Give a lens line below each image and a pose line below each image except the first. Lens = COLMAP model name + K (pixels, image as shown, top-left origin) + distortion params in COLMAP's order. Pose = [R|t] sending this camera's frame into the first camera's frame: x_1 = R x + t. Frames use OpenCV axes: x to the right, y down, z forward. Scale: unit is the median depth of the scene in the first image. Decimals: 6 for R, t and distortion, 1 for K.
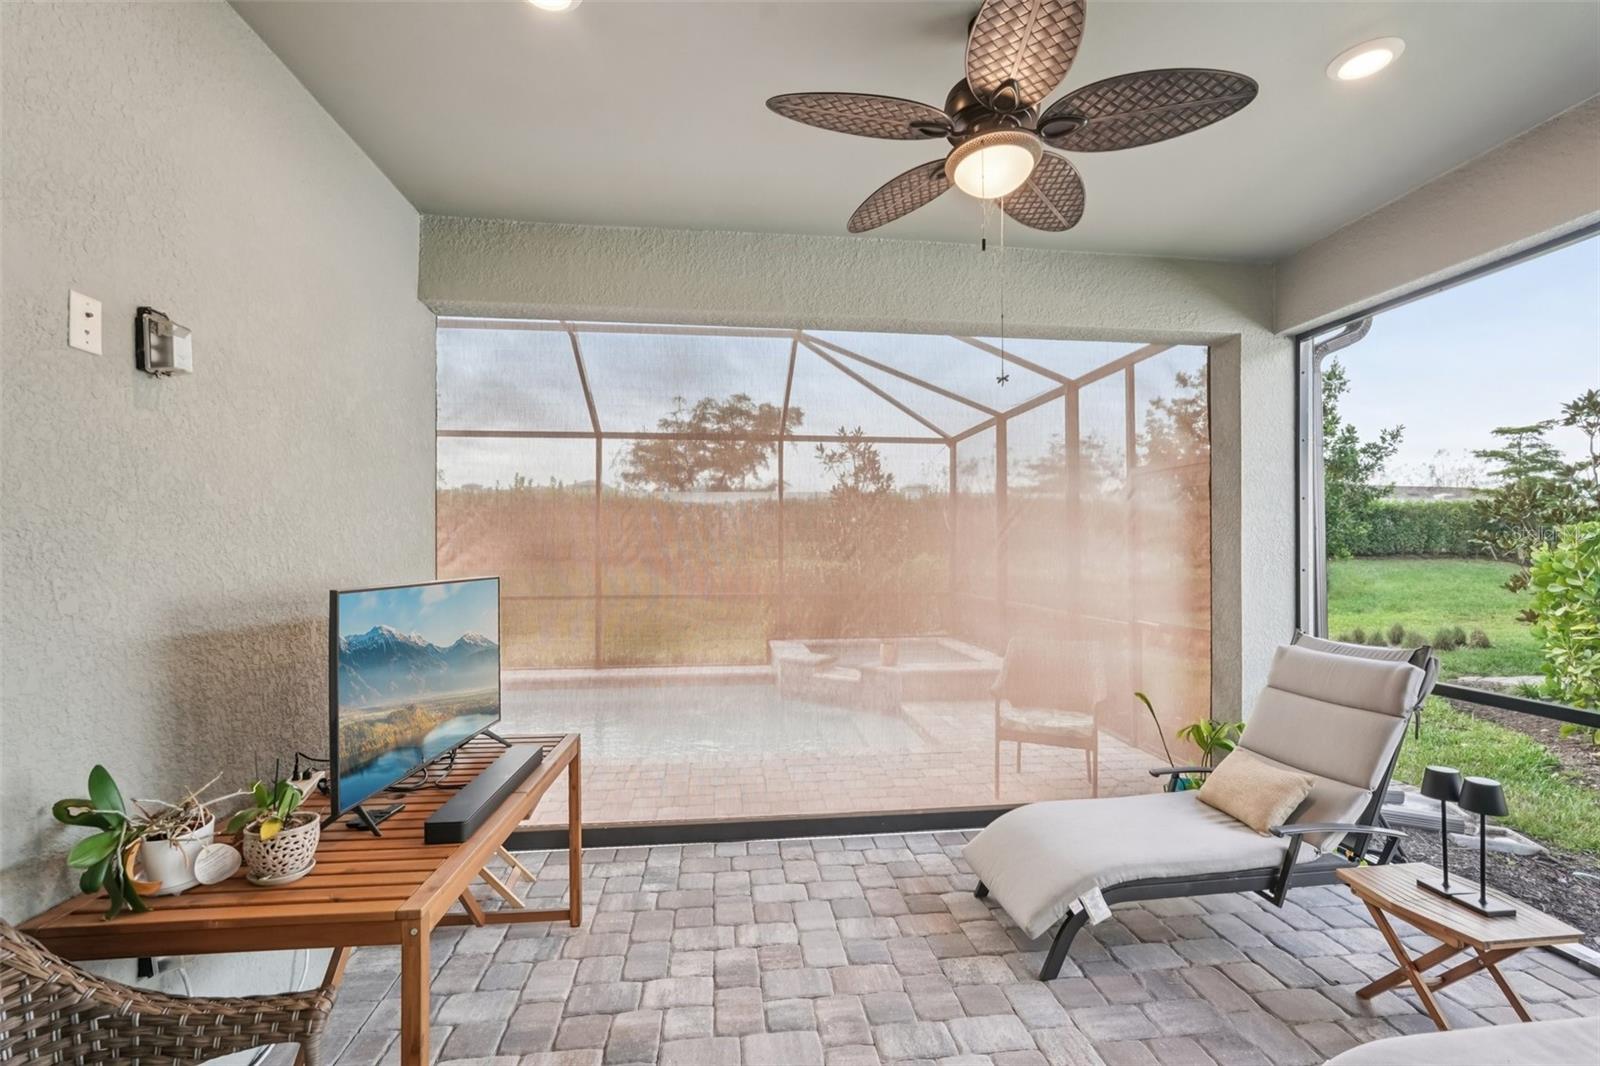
lens RADIAL K [[710.8, 0, 804.6], [0, 710.8, 544.9], [0, 0, 1]] dist [-0.006443, 0.005364]
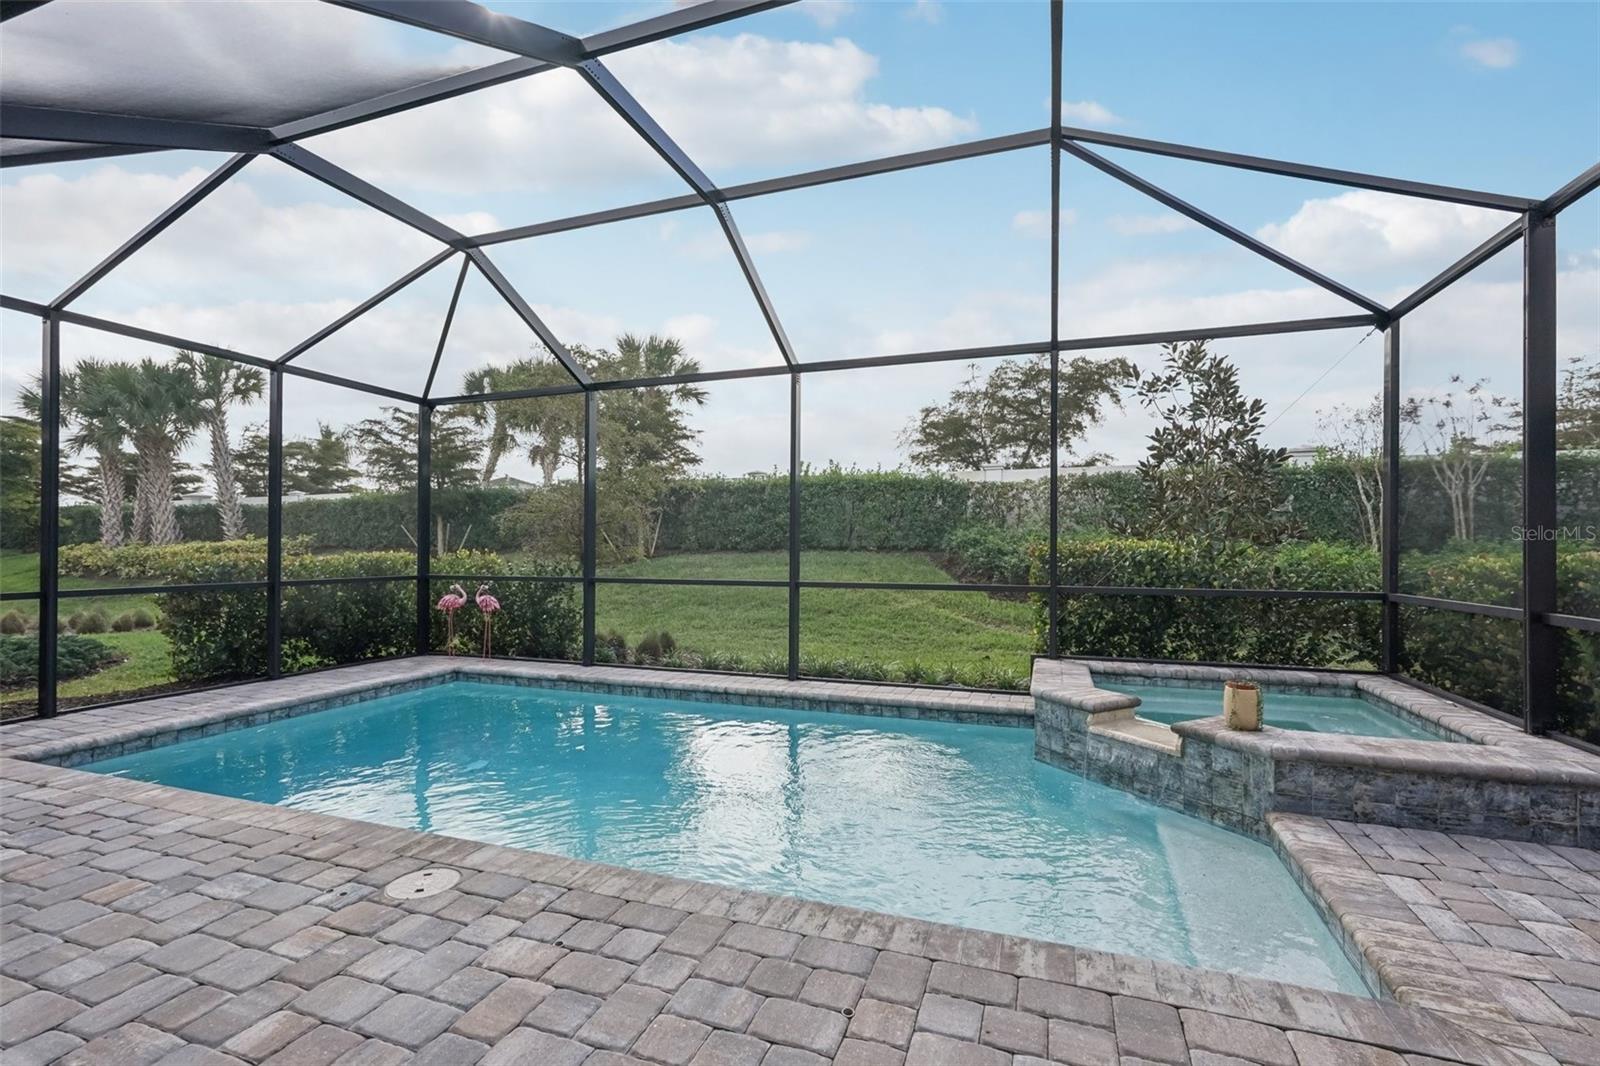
lens RADIAL K [[710.8, 0, 807.4], [0, 710.8, 543.6], [0, 0, 1]] dist [-0.006443, 0.005364]
pose [[0.898088, 0.003074, -0.439806, 0.039125], [-0.004442, 0.999988, -0.002081, 0.026039], [0.439794, 0.003823, 0.898090, 0.263489]]
